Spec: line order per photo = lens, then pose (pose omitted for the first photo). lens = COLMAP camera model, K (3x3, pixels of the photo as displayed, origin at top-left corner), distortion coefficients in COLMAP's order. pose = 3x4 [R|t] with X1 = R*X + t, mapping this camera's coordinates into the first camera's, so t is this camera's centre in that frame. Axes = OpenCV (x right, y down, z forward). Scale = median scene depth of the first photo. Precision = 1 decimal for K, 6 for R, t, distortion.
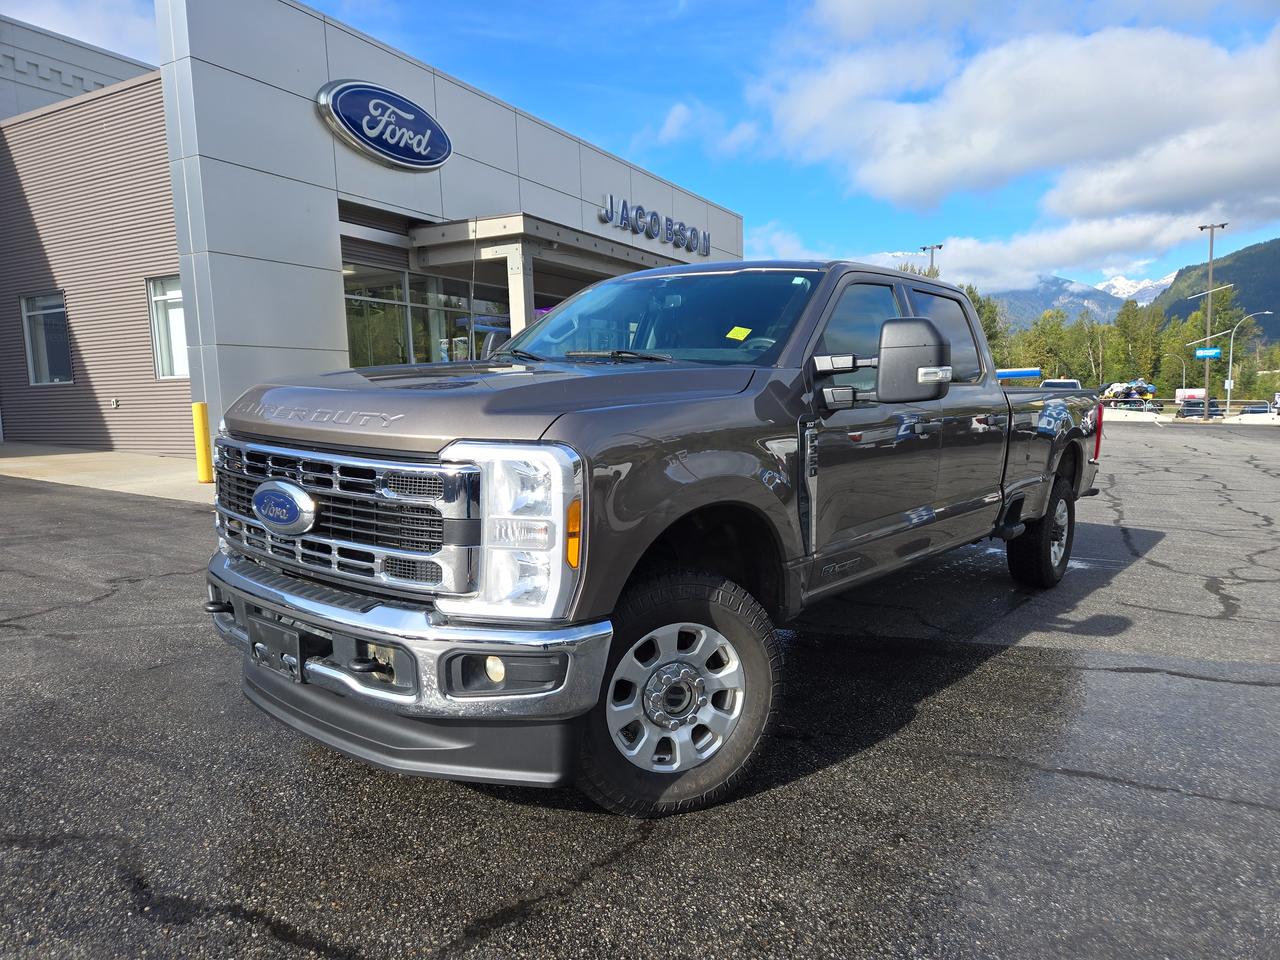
lens RADIAL K [[850.1, 0, 621.2], [0, 850.1, 488.9], [0, 0, 1]] dist [0.084895, -0.070992]
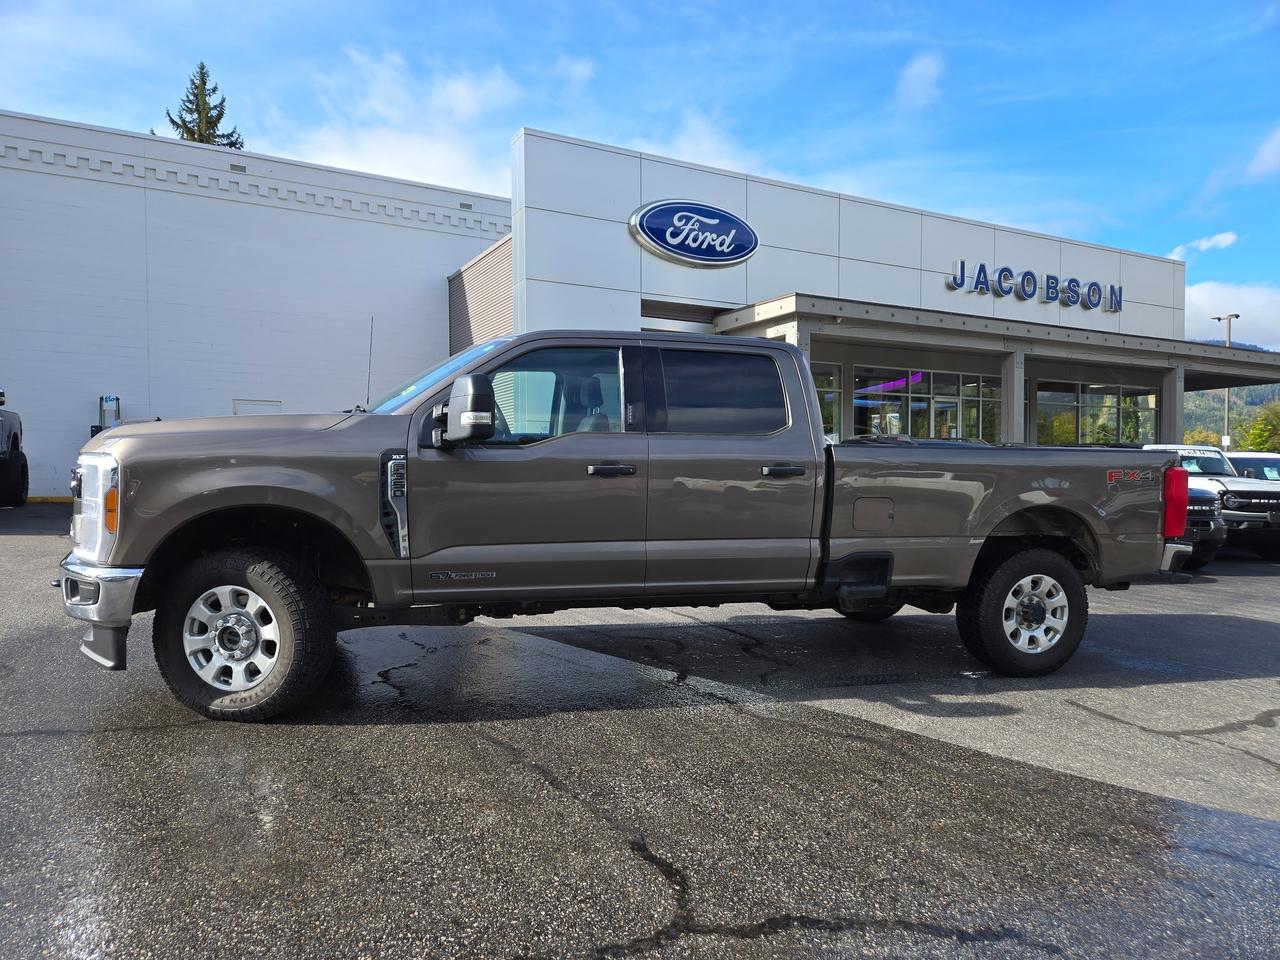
lens RADIAL K [[850.1, 0, 621.2], [0, 850.1, 488.9], [0, 0, 1]] dist [0.084895, -0.070992]
pose [[0.837434, 0.028006, -0.545821, 0.289538], [-0.077760, 0.994632, -0.068270, 0.008326], [0.540979, 0.099615, 0.835116, 0.022261]]
